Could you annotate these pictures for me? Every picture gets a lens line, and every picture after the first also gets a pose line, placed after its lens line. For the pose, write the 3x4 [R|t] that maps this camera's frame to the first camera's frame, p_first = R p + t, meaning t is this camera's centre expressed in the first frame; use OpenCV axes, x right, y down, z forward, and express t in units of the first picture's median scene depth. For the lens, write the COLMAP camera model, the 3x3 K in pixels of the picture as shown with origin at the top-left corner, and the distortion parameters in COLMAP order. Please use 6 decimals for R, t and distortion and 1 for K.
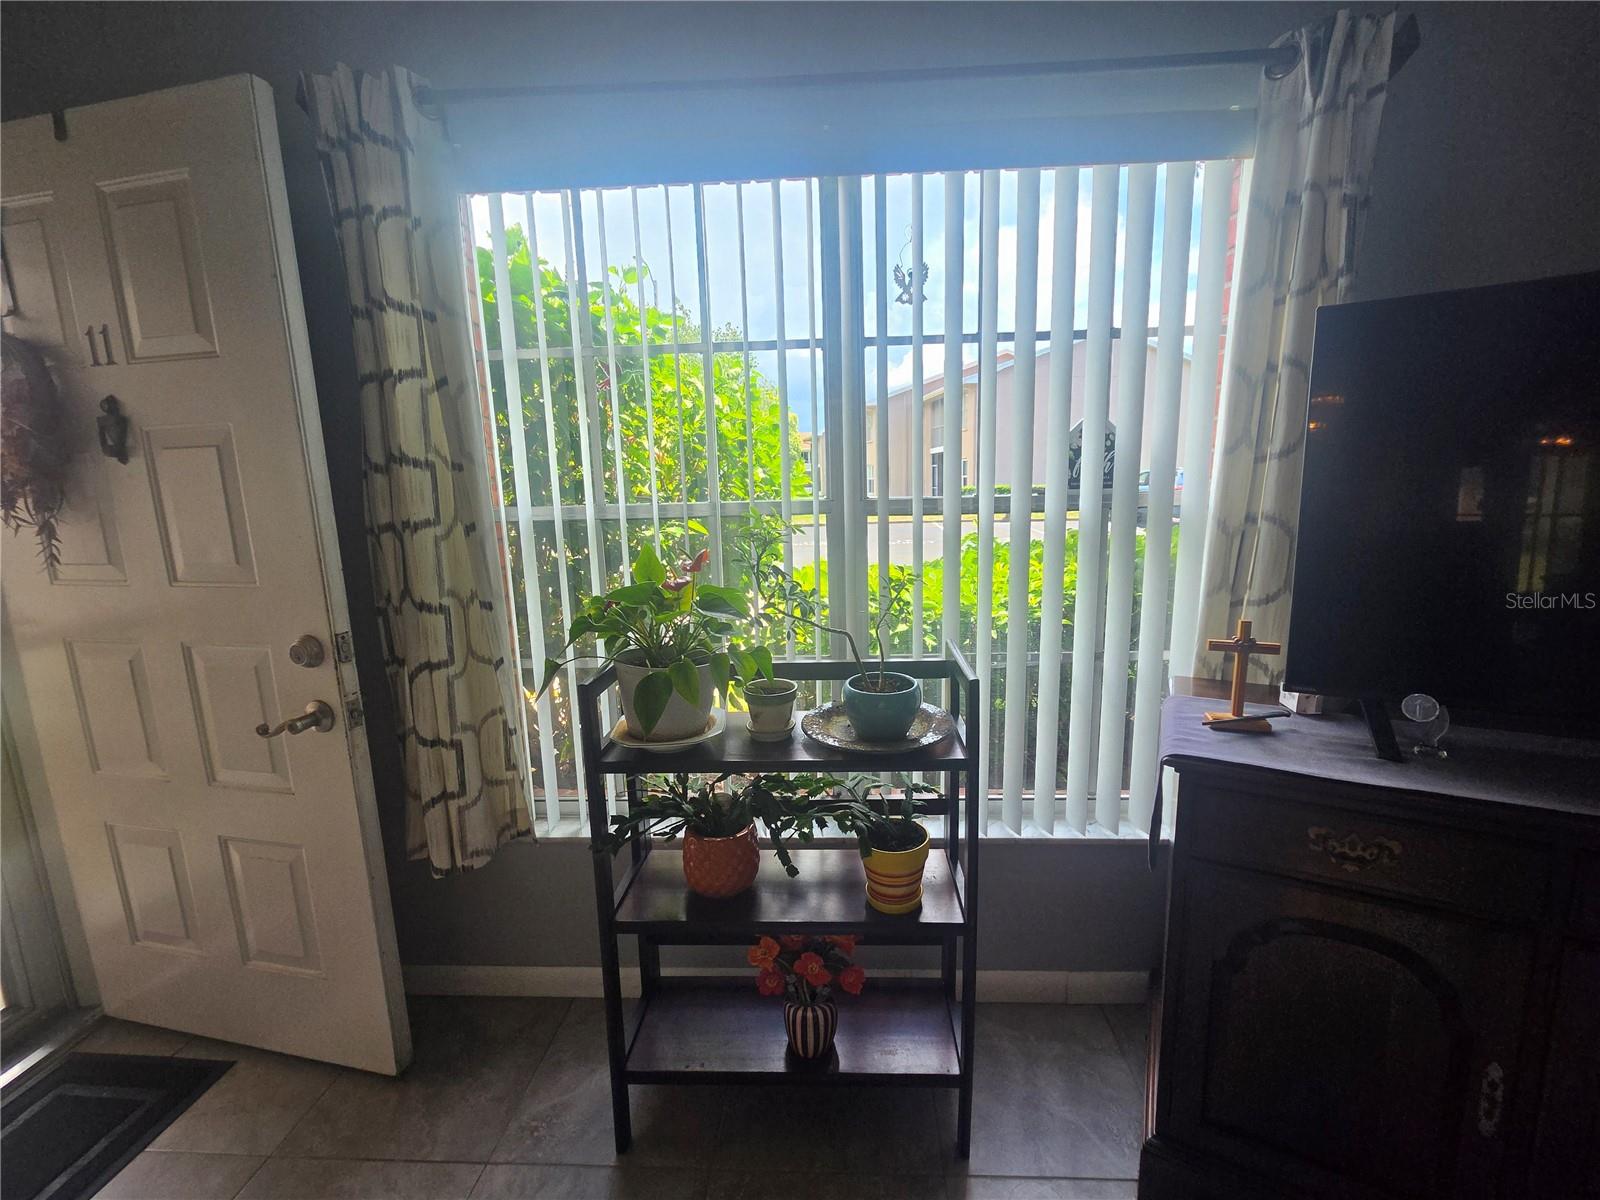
lens RADIAL K [[656.3, 0, 799.7], [0, 656.3, 592.5], [0, 0, 1]] dist [0.000156, -0.000887]
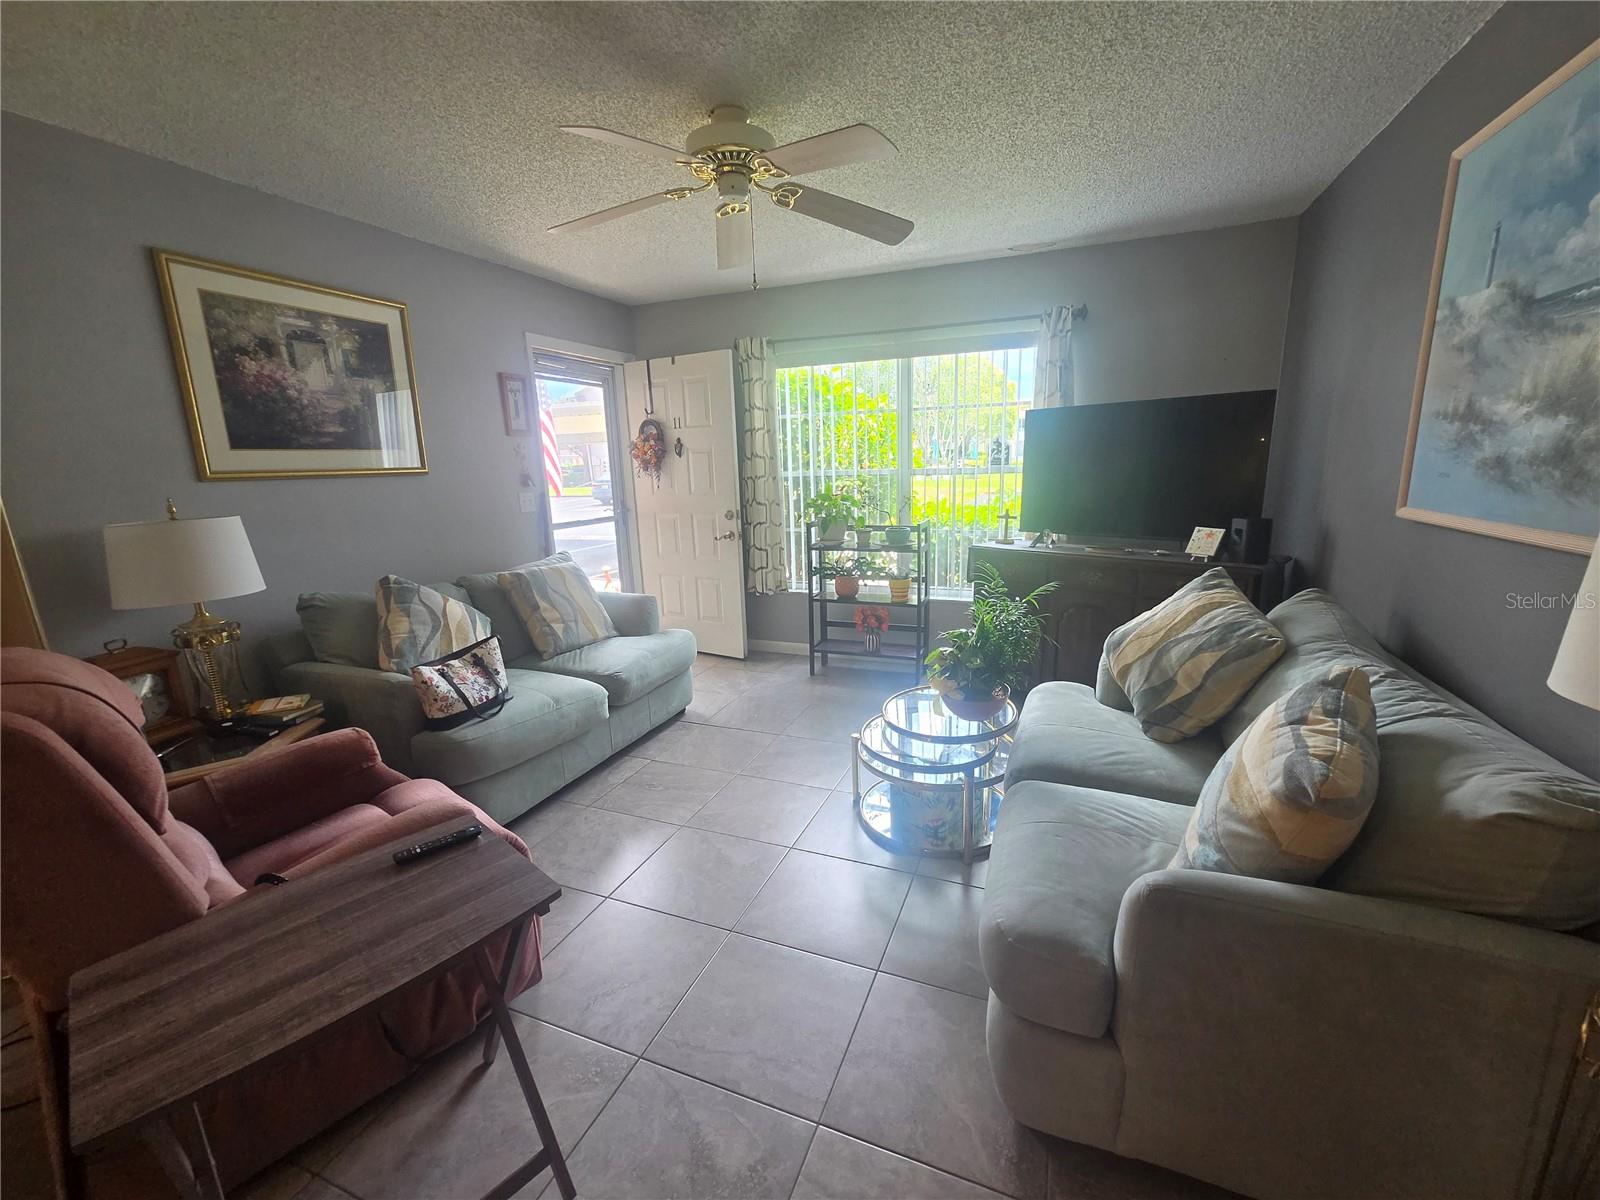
lens RADIAL K [[656.3, 0, 806.9], [0, 656.3, 606.5], [0, 0, 1]] dist [0.000156, -0.000887]
pose [[0.948619, 0.066467, -0.309362, 0.667076], [-0.045750, 0.996226, 0.073756, 0.281639], [0.313097, -0.055813, 0.948080, -2.003985]]
